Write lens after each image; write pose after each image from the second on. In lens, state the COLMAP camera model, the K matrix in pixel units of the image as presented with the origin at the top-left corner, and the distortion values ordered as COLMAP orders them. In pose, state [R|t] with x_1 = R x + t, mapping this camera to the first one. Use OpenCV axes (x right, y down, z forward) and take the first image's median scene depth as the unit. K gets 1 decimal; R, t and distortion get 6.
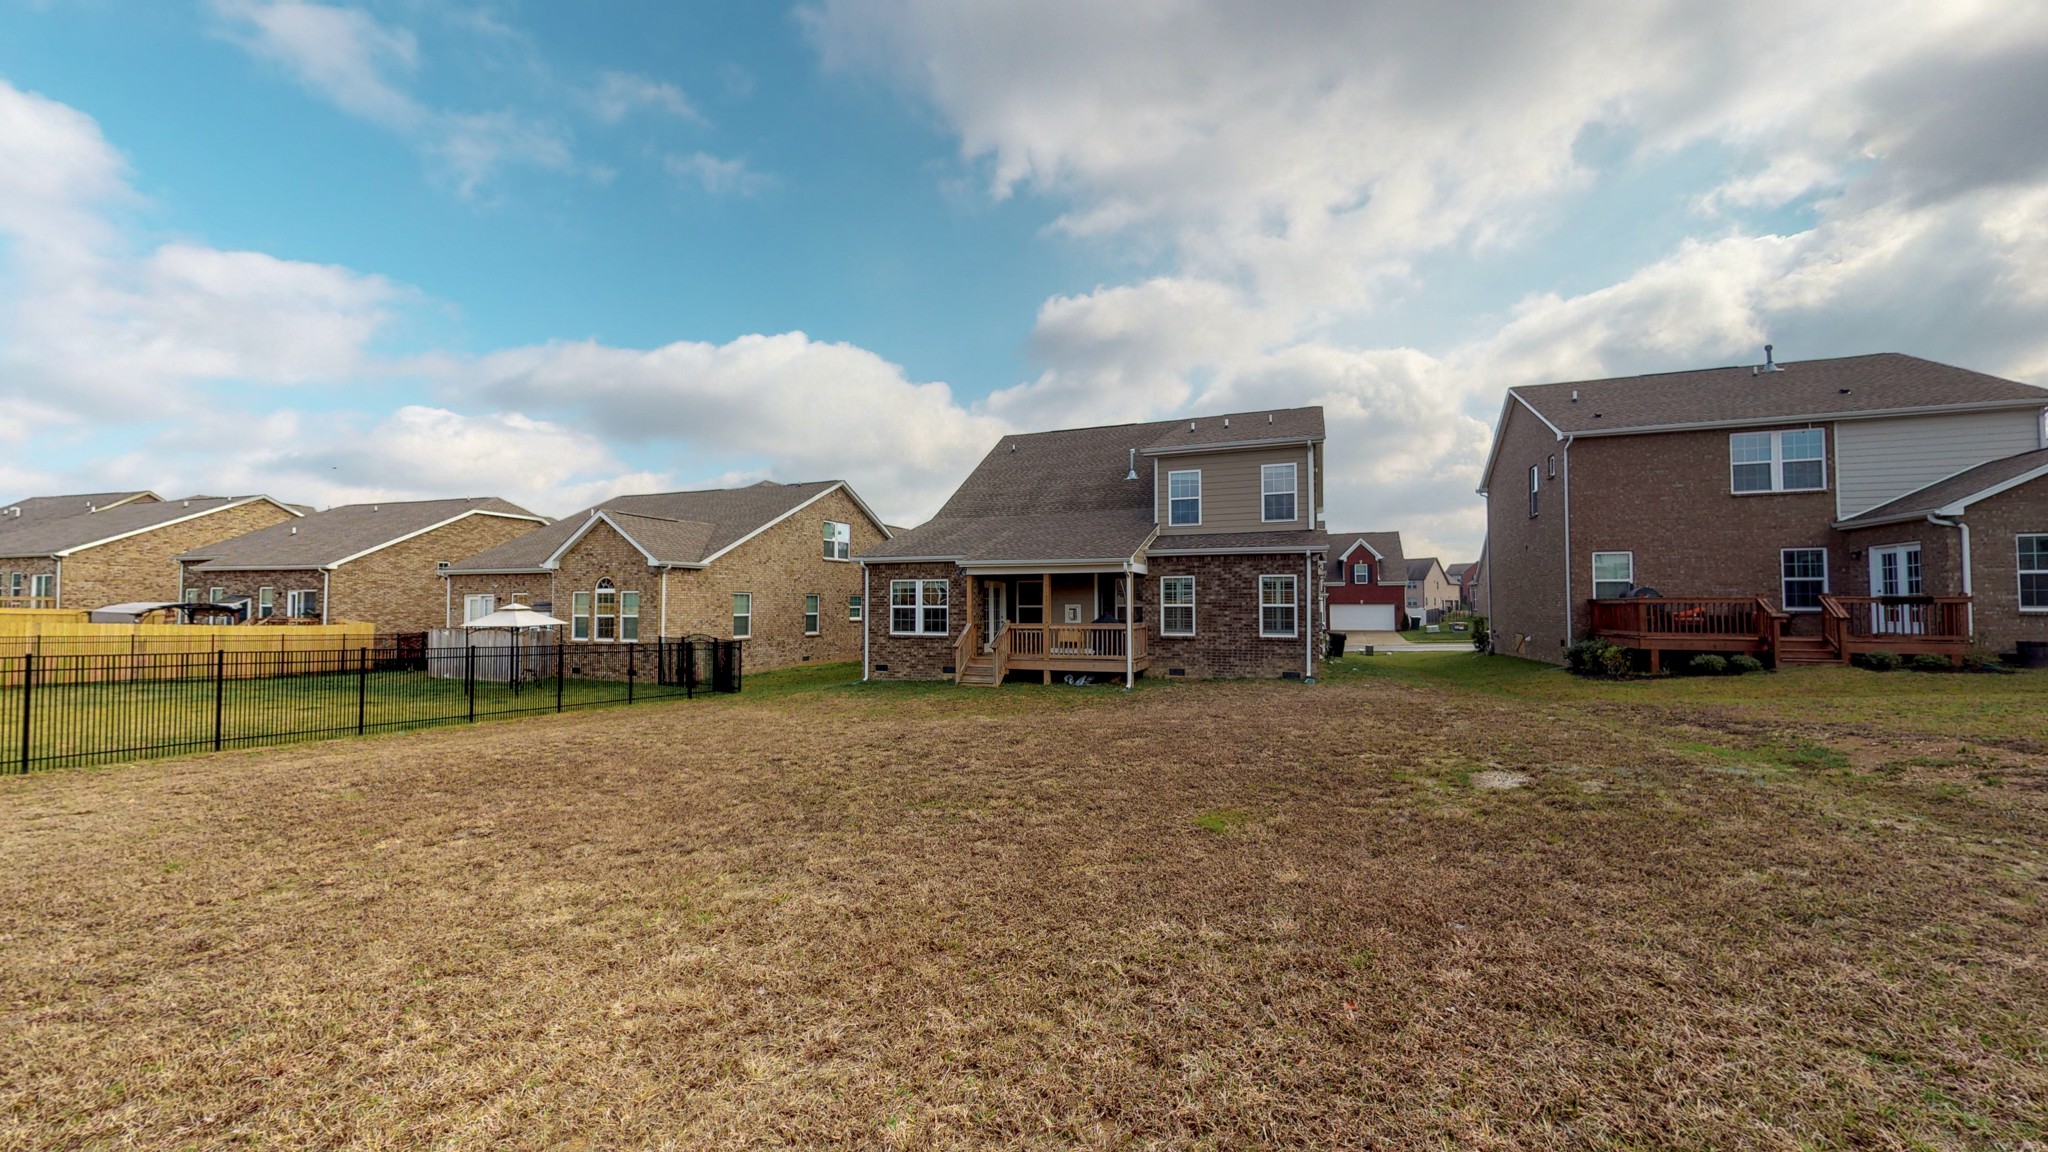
lens RADIAL K [[707.5, 0, 1035.2], [0, 707.5, 583.1], [0, 0, 1]] dist [0.000577, 0.000164]
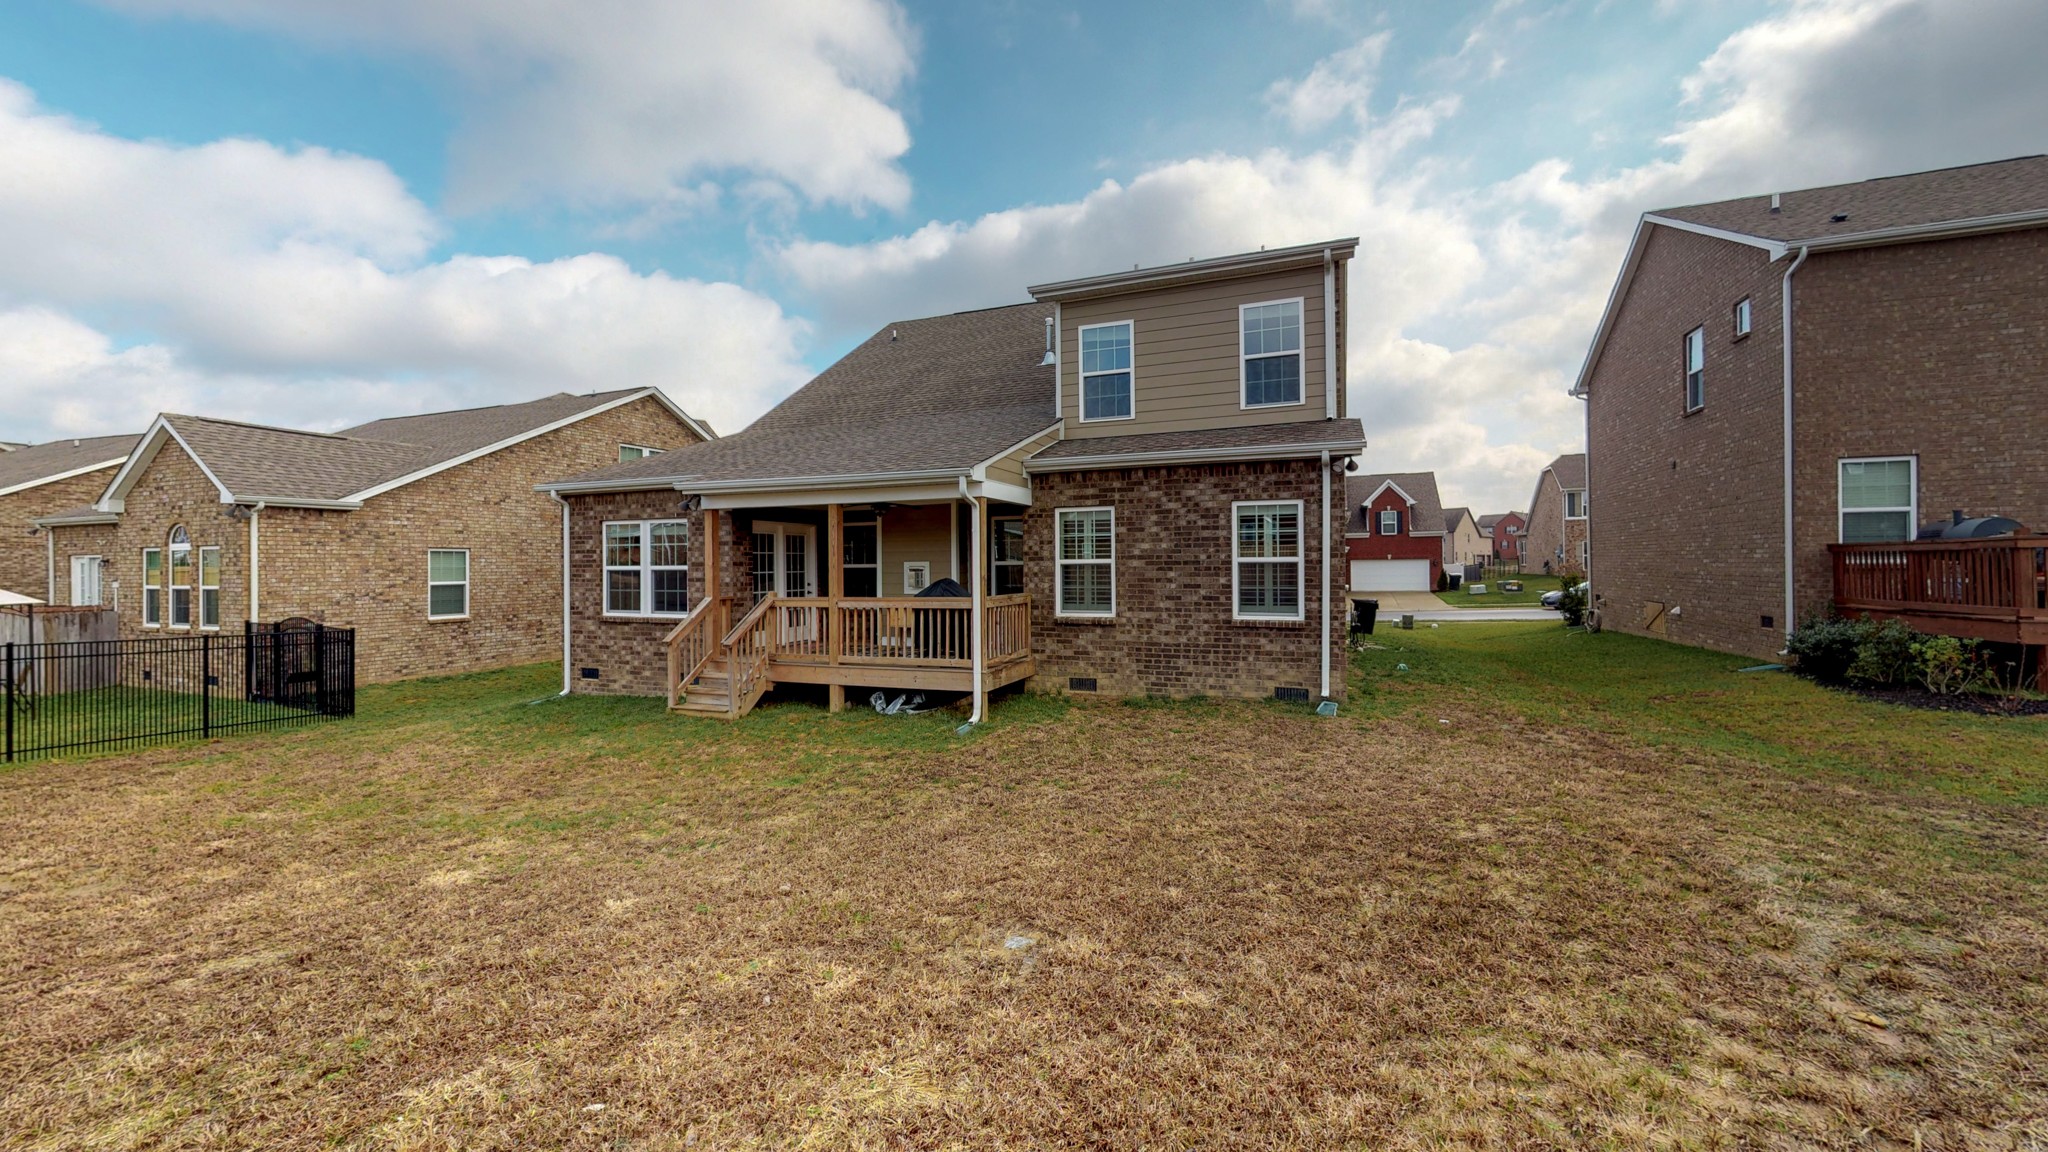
lens RADIAL K [[753.5, 0, 1027.1], [0, 753.5, 559.8], [0, 0, 1]] dist [-0.001221, 0.000189]
pose [[0.999929, -0.008796, -0.008099, 0.150880], [0.008997, 0.999643, 0.025141, 0.014110], [0.007875, -0.025212, 0.999651, 0.391672]]
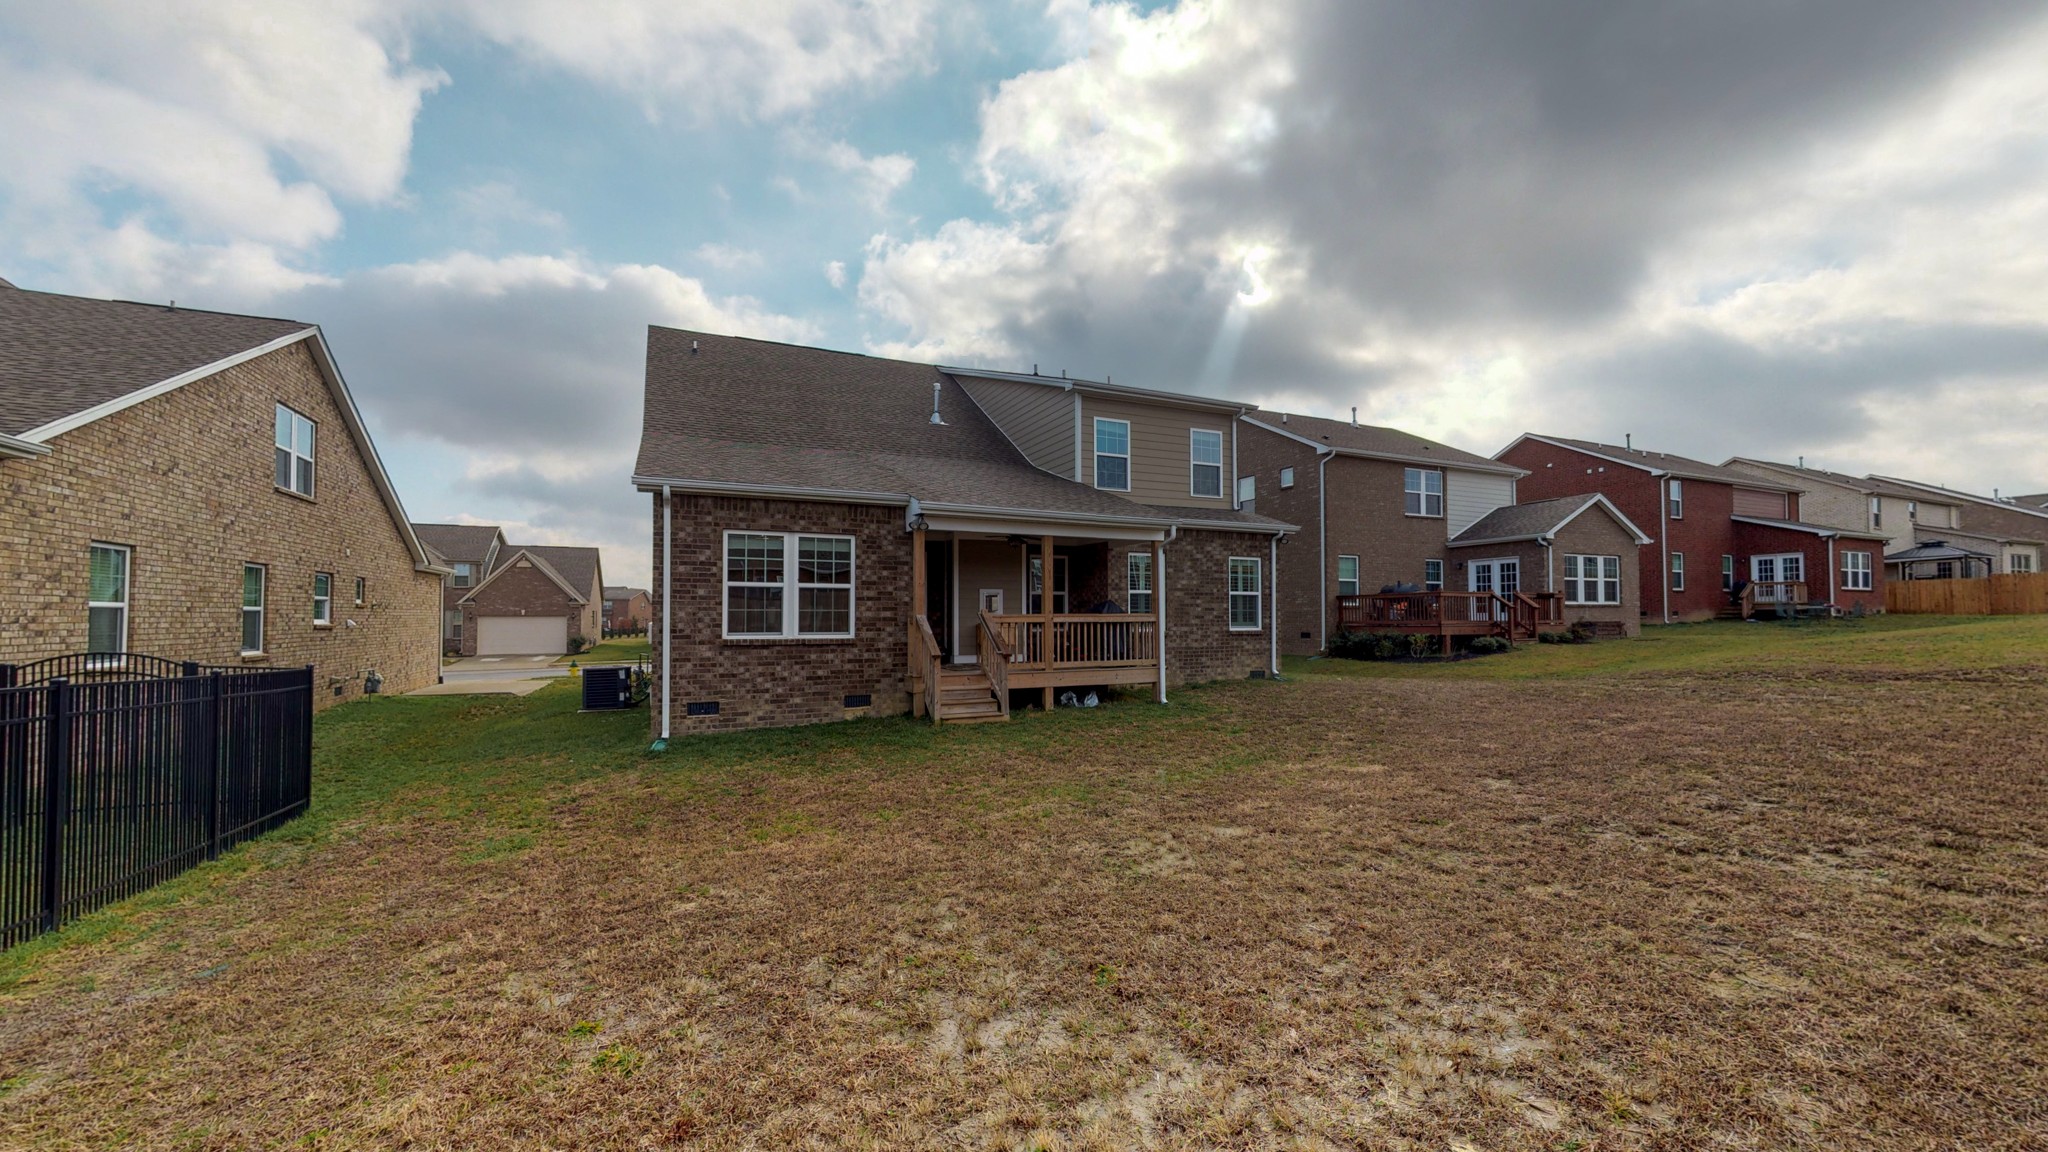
lens RADIAL K [[753.5, 0, 1005.1], [0, 753.5, 593.2], [0, 0, 1]] dist [-0.001221, 0.000189]
pose [[0.713946, 0.022566, 0.699837, -0.441205], [-0.020432, 0.999726, -0.011392, 0.042521], [-0.699903, -0.006166, 0.714211, 0.491555]]
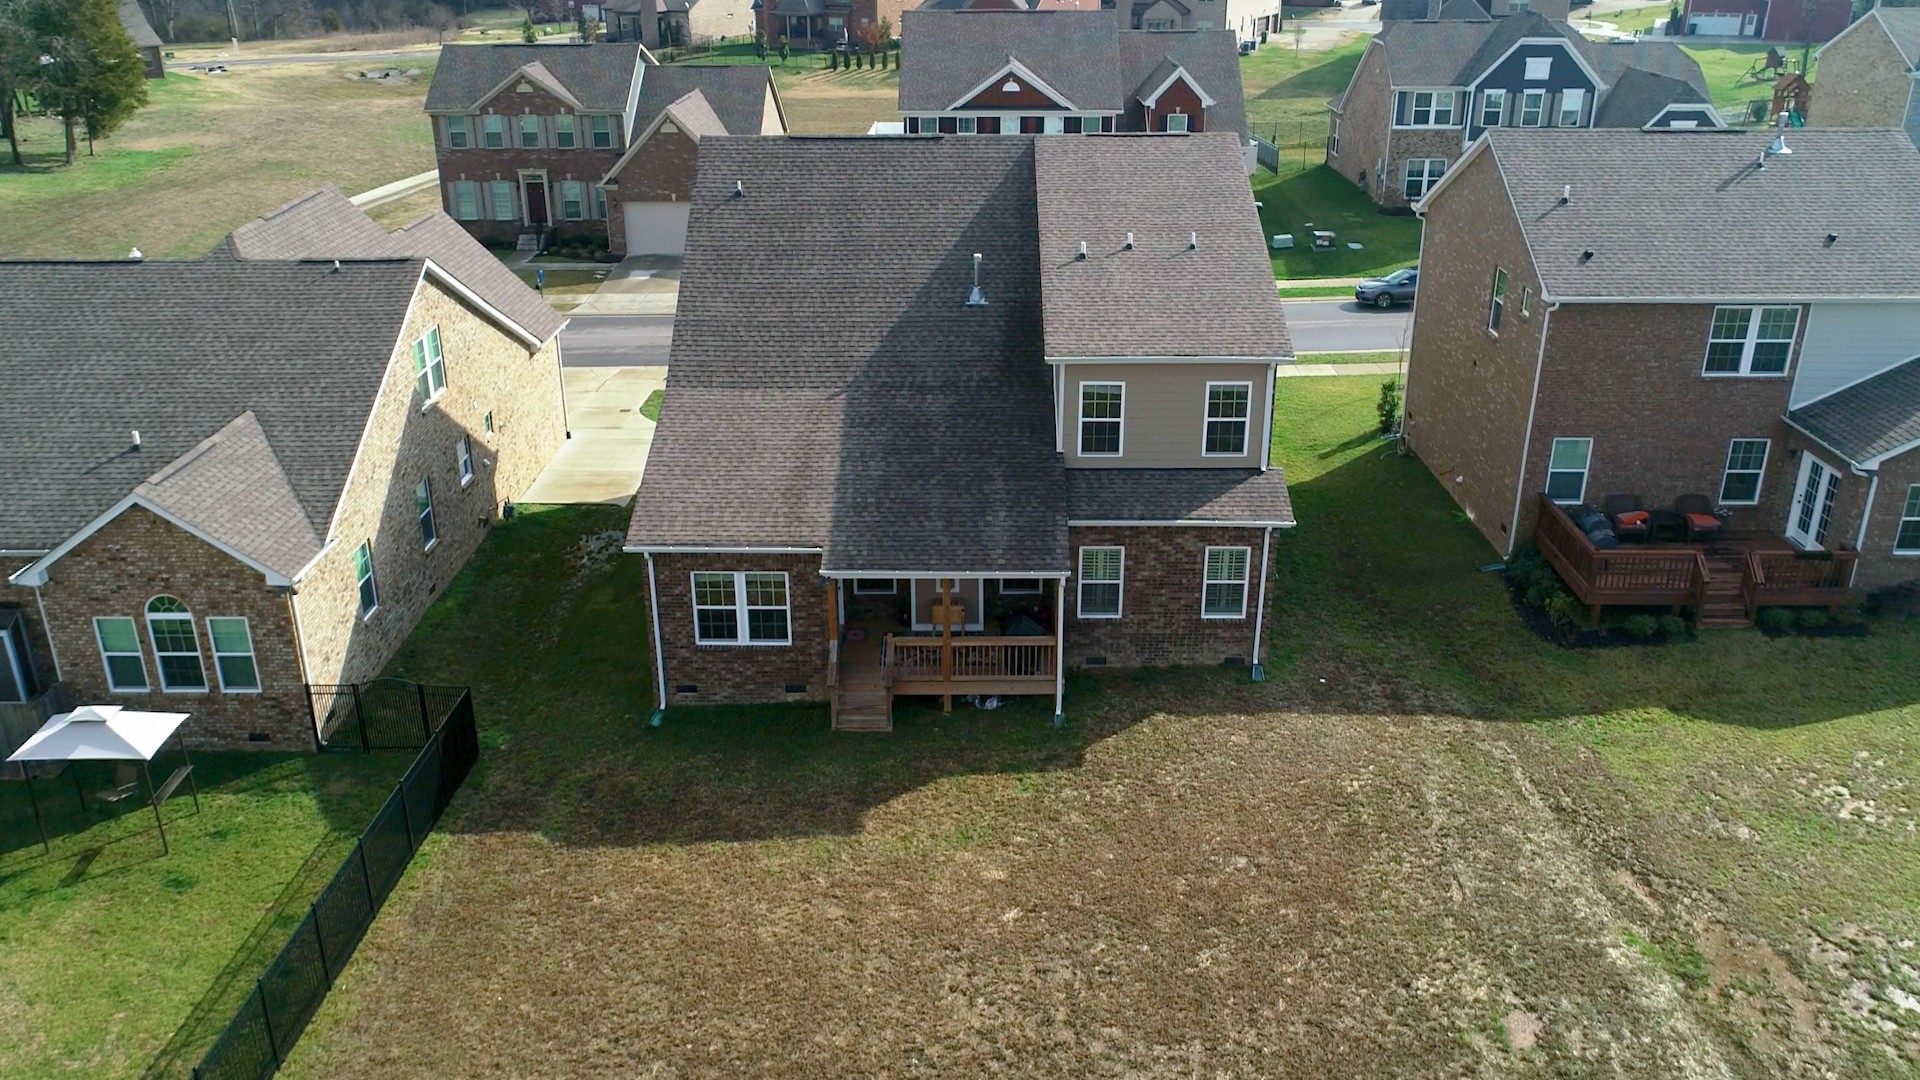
lens RADIAL K [[1448.4, 0, 940.3], [0, 1448.4, 551.1], [0, 0, 1]] dist [0.006682, -0.005229]
pose [[0.943476, -0.133259, 0.303473, -0.402147], [-0.001263, 0.914163, 0.405345, -0.589099], [-0.331439, -0.382816, 0.862322, -0.258763]]
